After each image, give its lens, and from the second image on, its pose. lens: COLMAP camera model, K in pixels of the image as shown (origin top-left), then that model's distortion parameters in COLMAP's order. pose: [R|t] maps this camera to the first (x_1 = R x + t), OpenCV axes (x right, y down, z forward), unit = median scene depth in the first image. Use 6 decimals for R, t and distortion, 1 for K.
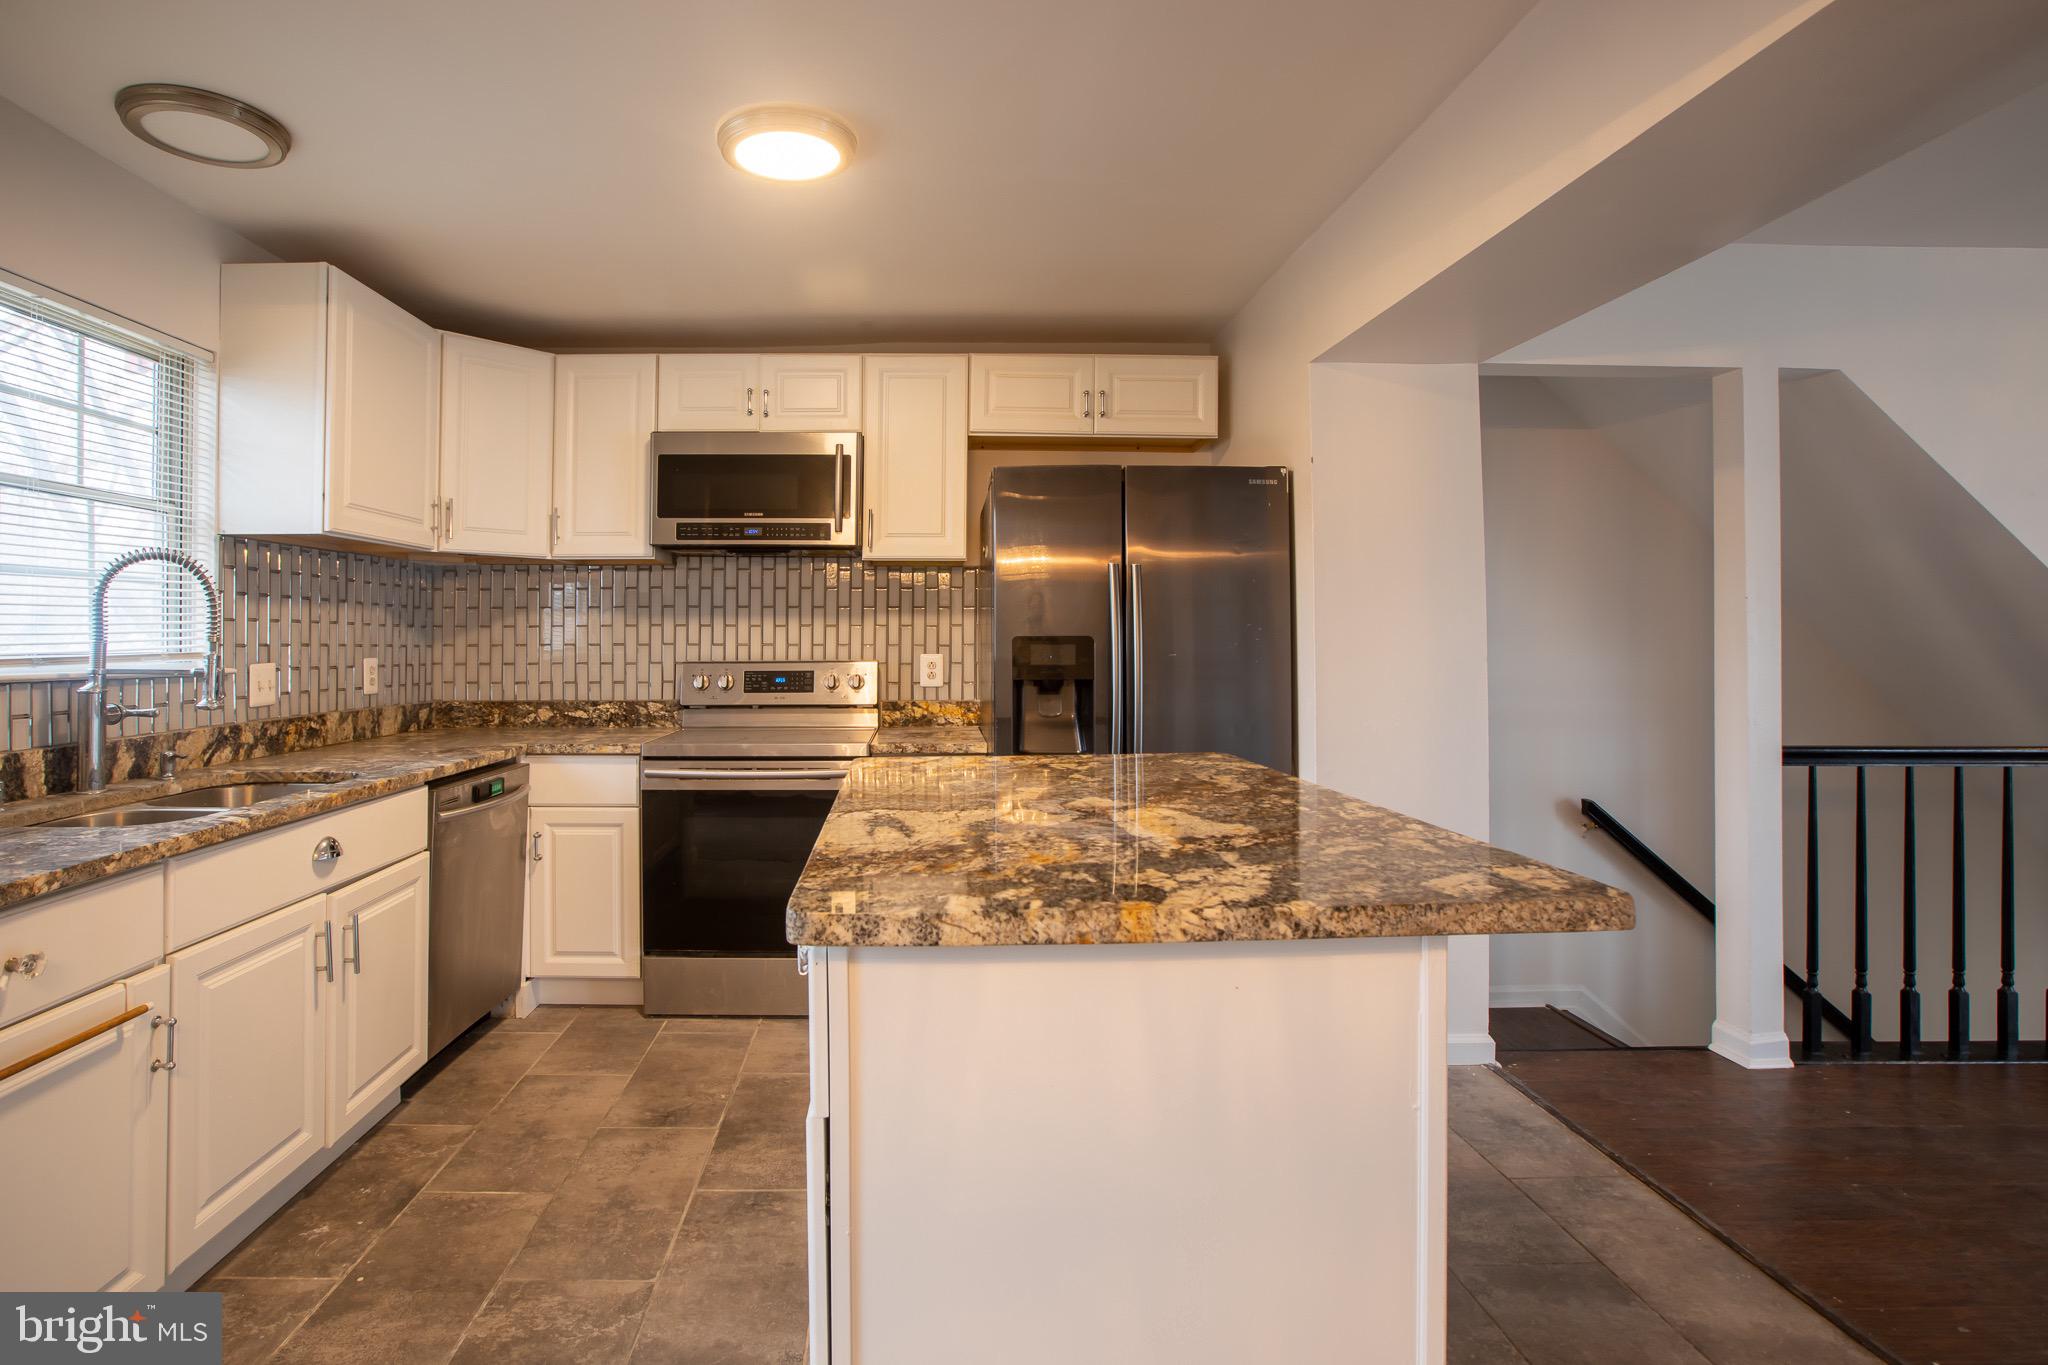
lens RADIAL K [[947.9, 0, 941.3], [0, 947.9, 632.5], [0, 0, 1]] dist [-0.043378, 0.013096]
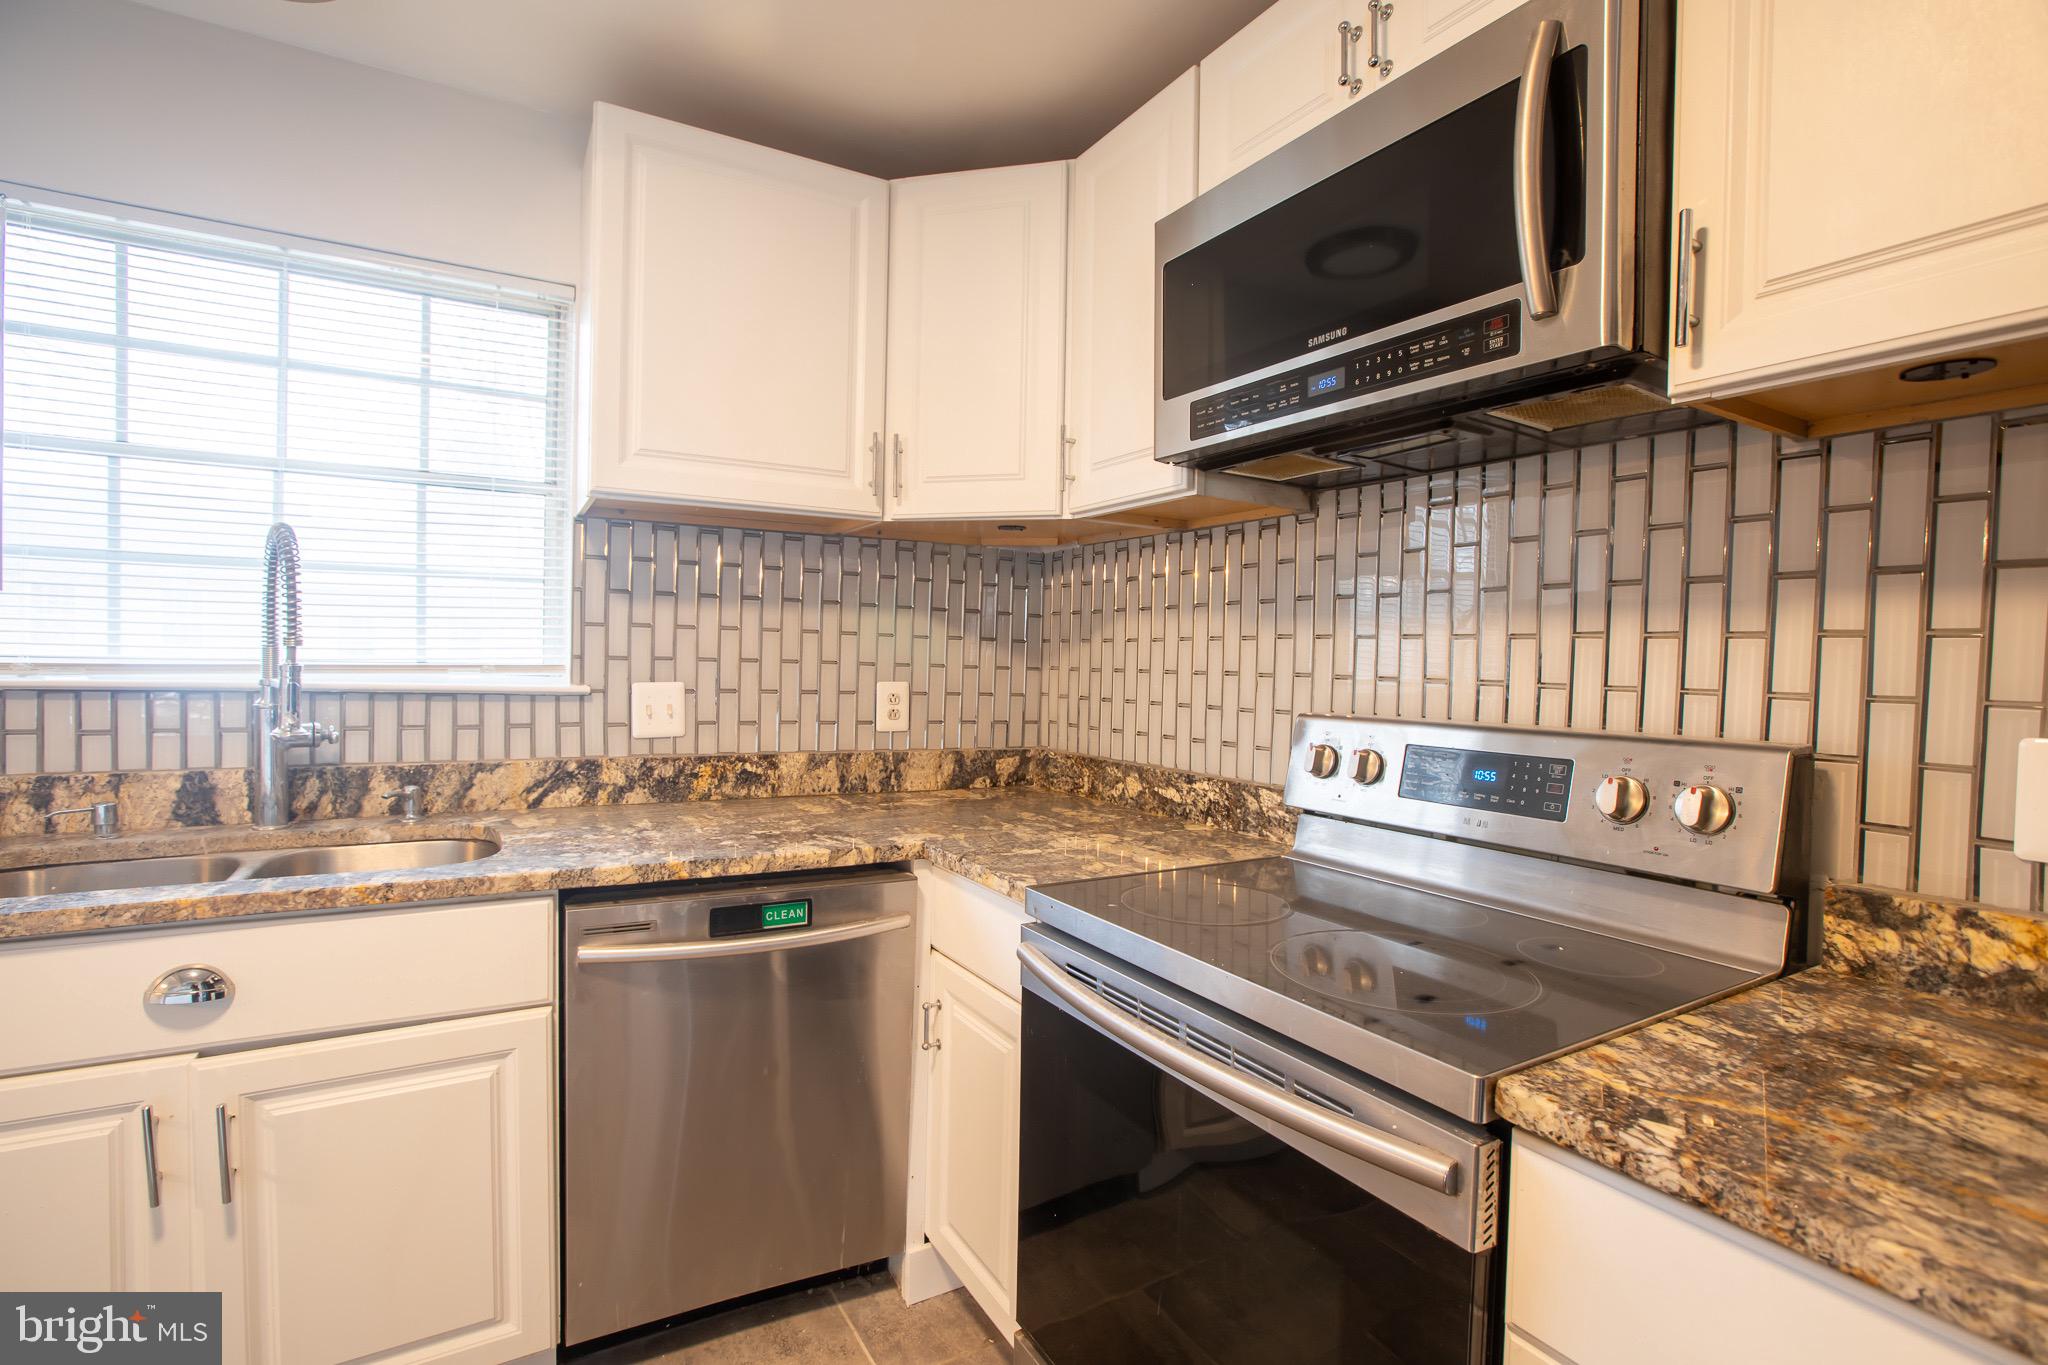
lens RADIAL K [[947.9, 0, 1003.4], [0, 947.9, 680.7], [0, 0, 1]] dist [-0.043378, 0.013096]
pose [[0.484390, 0.031560, -0.874283, 0.077210], [-0.016181, 0.999501, 0.027116, 0.005369], [0.874702, 0.001012, 0.484659, 0.757054]]
